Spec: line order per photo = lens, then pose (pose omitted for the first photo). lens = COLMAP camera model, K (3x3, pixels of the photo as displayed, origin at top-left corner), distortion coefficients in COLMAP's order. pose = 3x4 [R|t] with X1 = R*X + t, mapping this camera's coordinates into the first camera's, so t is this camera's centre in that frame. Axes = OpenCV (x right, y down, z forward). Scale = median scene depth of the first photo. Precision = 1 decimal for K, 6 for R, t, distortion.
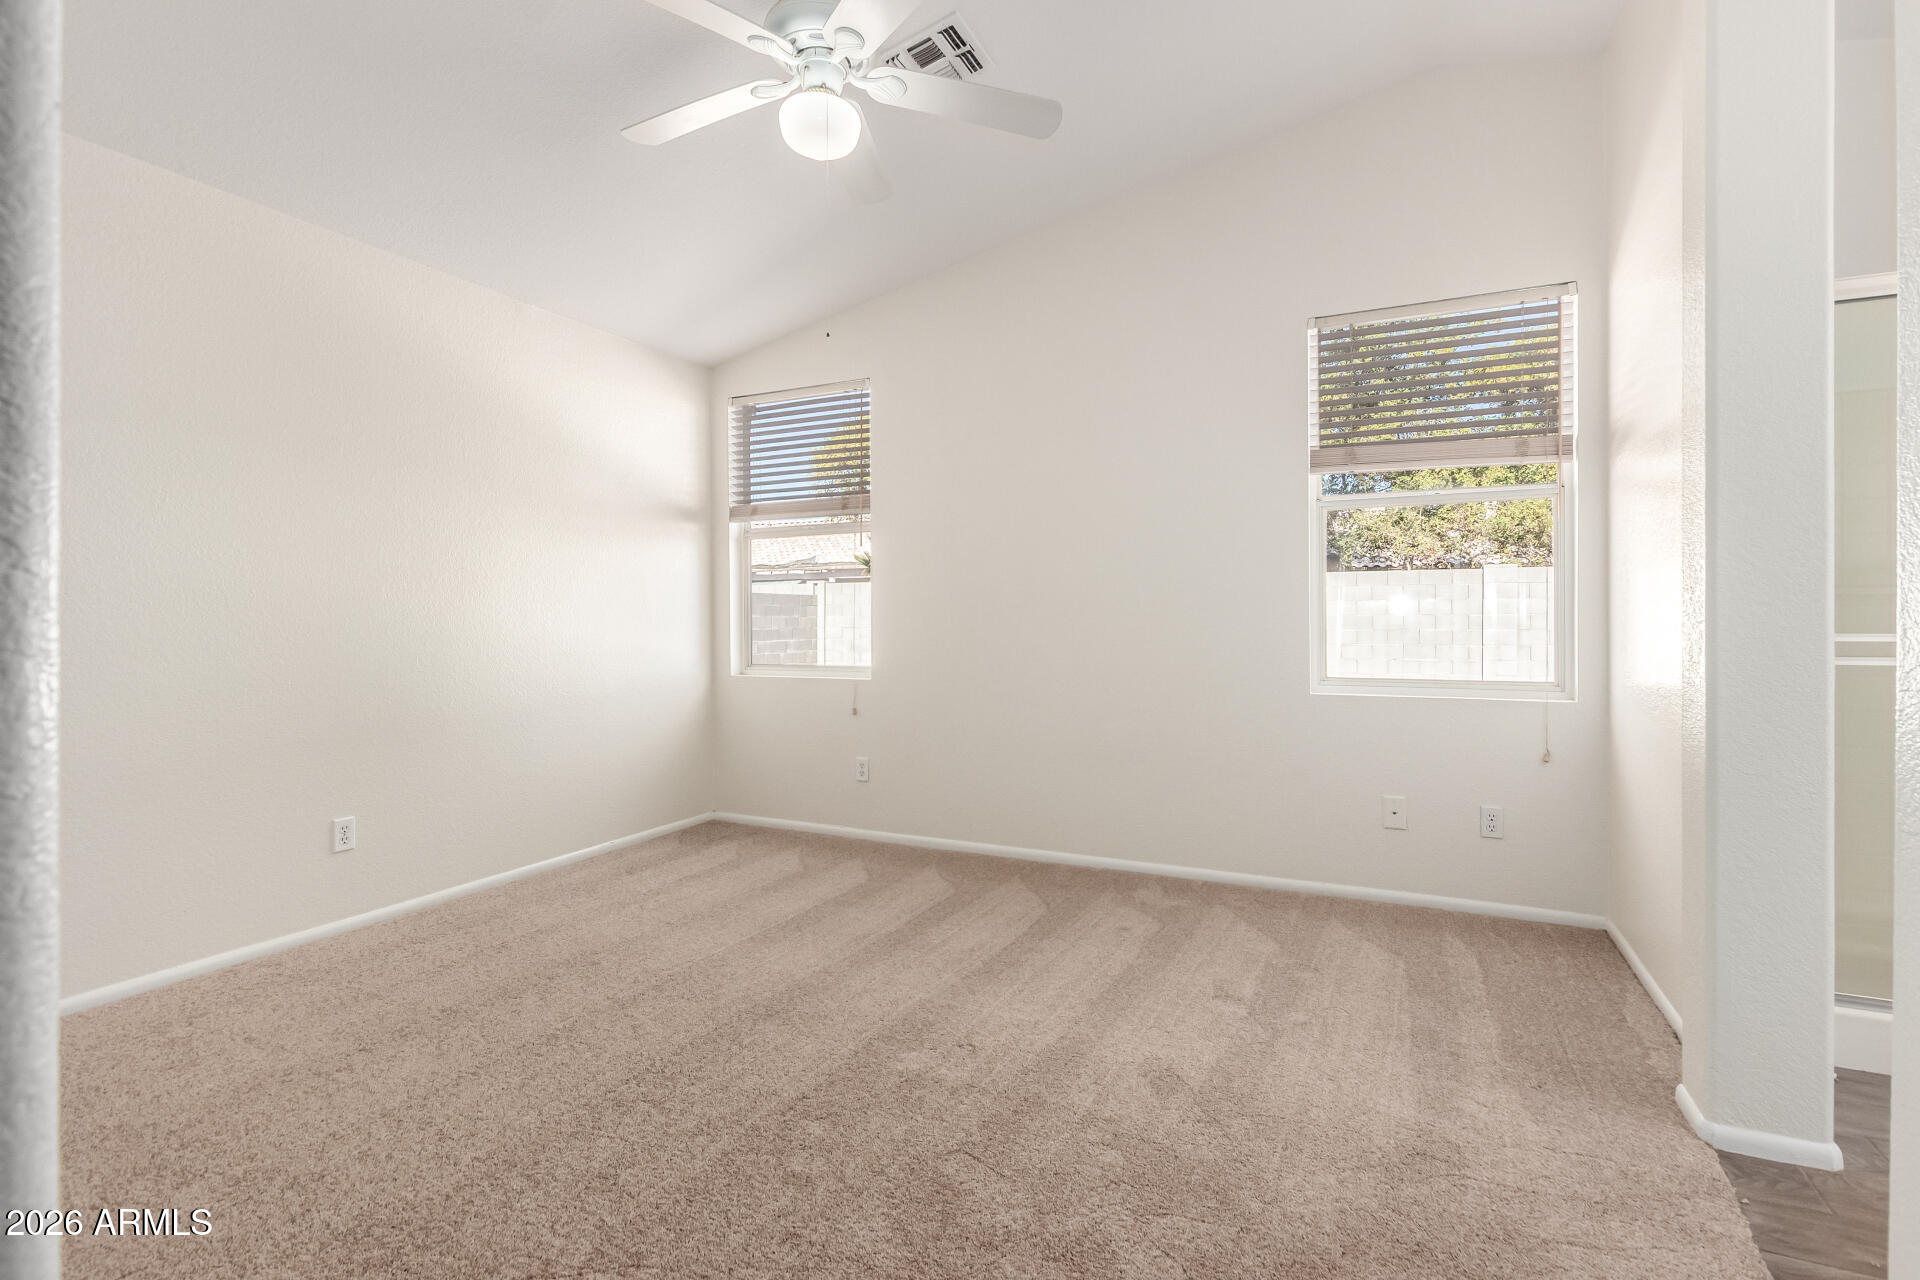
lens RADIAL K [[928.3, 0, 960.0], [0, 928.3, 640.0], [0, 0, 1]] dist [0.001438, -0.000271]
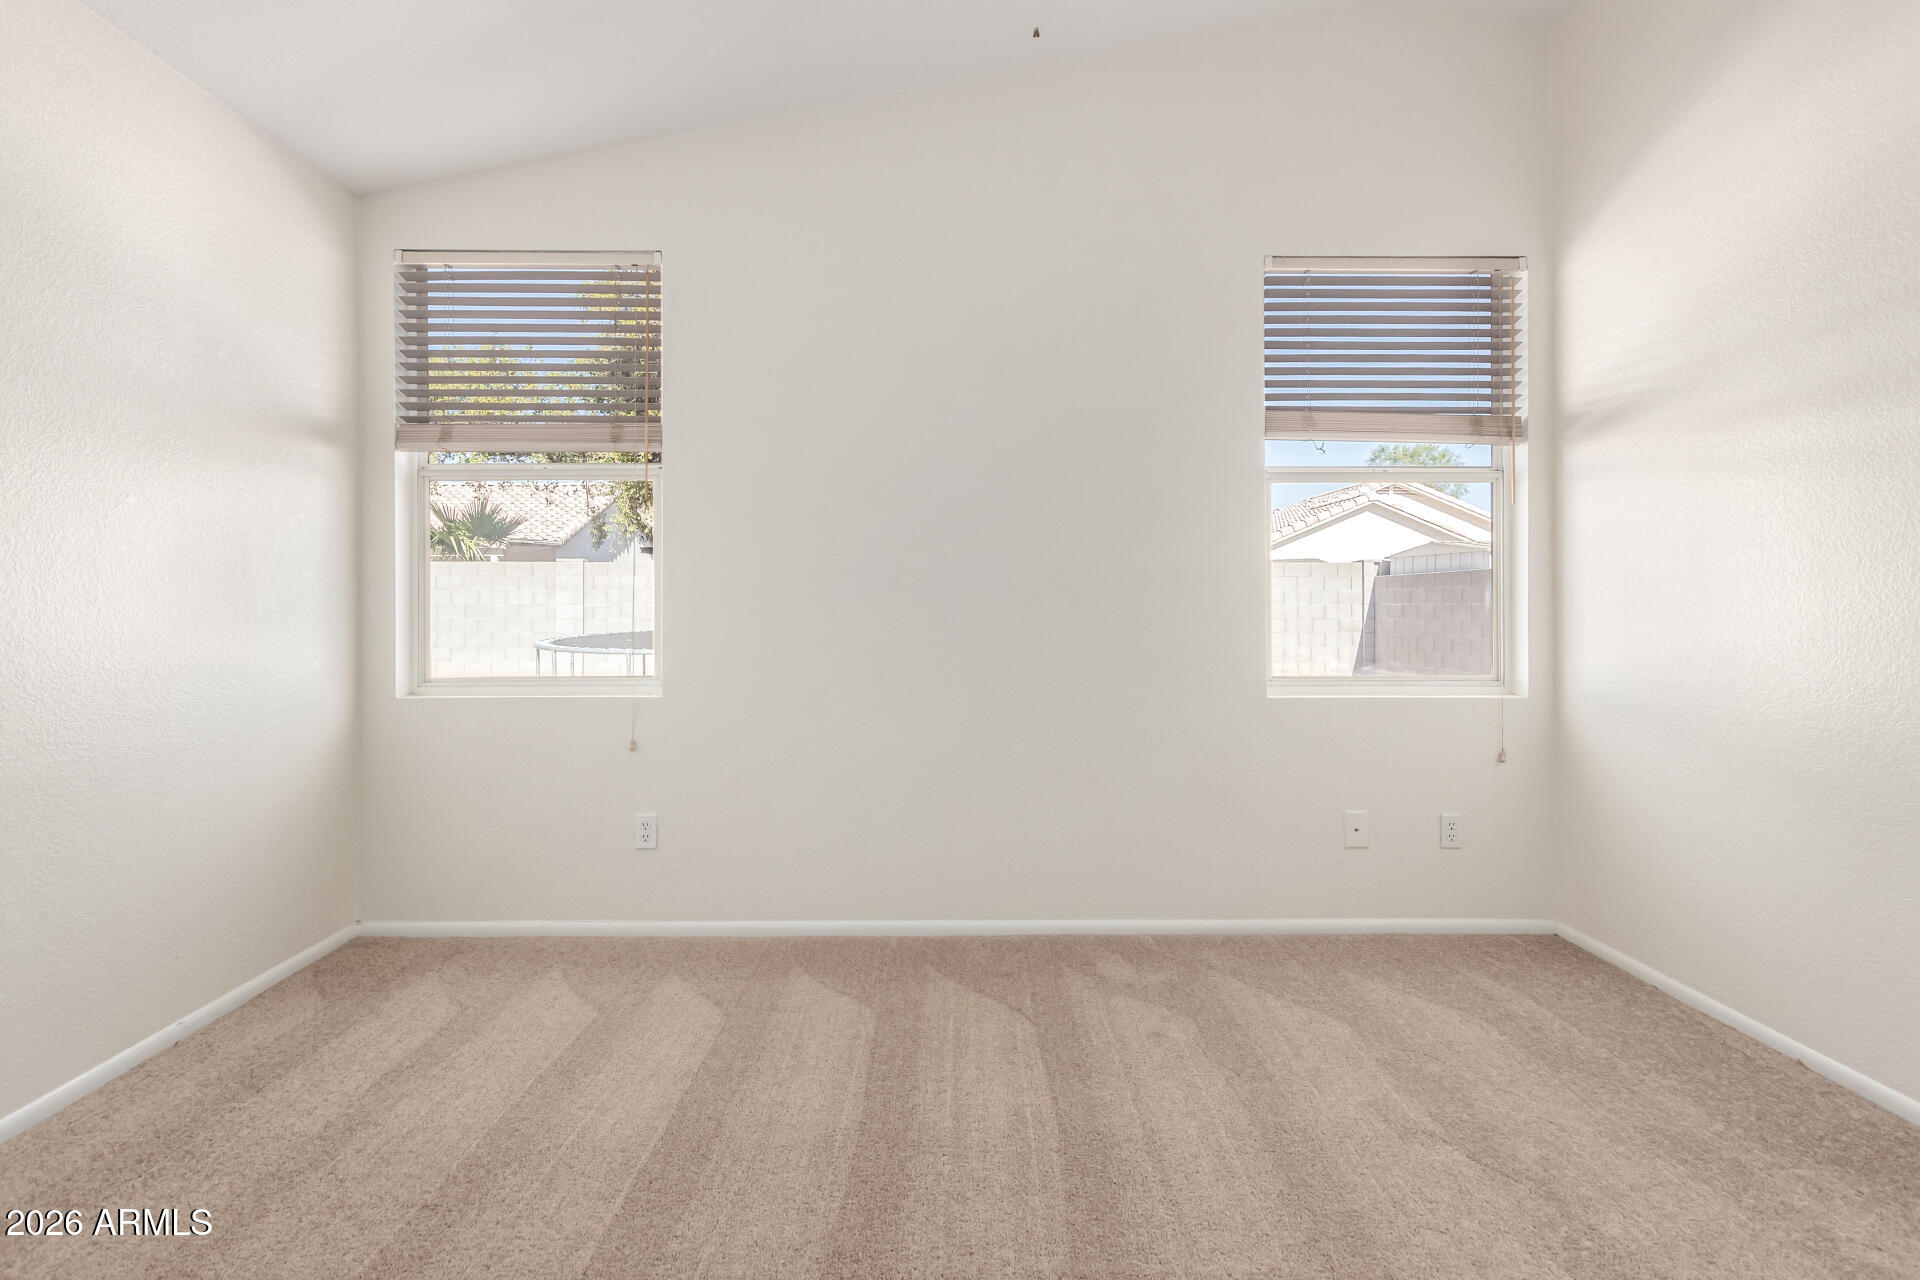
lens RADIAL K [[914.4, 0, 949.9], [0, 914.4, 619.6], [0, 0, 1]] dist [0.004726, 0.000850]
pose [[0.890838, -0.000884, 0.454319, -0.253724], [0.006865, 0.999910, -0.011517, -0.005426], [-0.454268, 0.013379, 0.890764, 0.376028]]
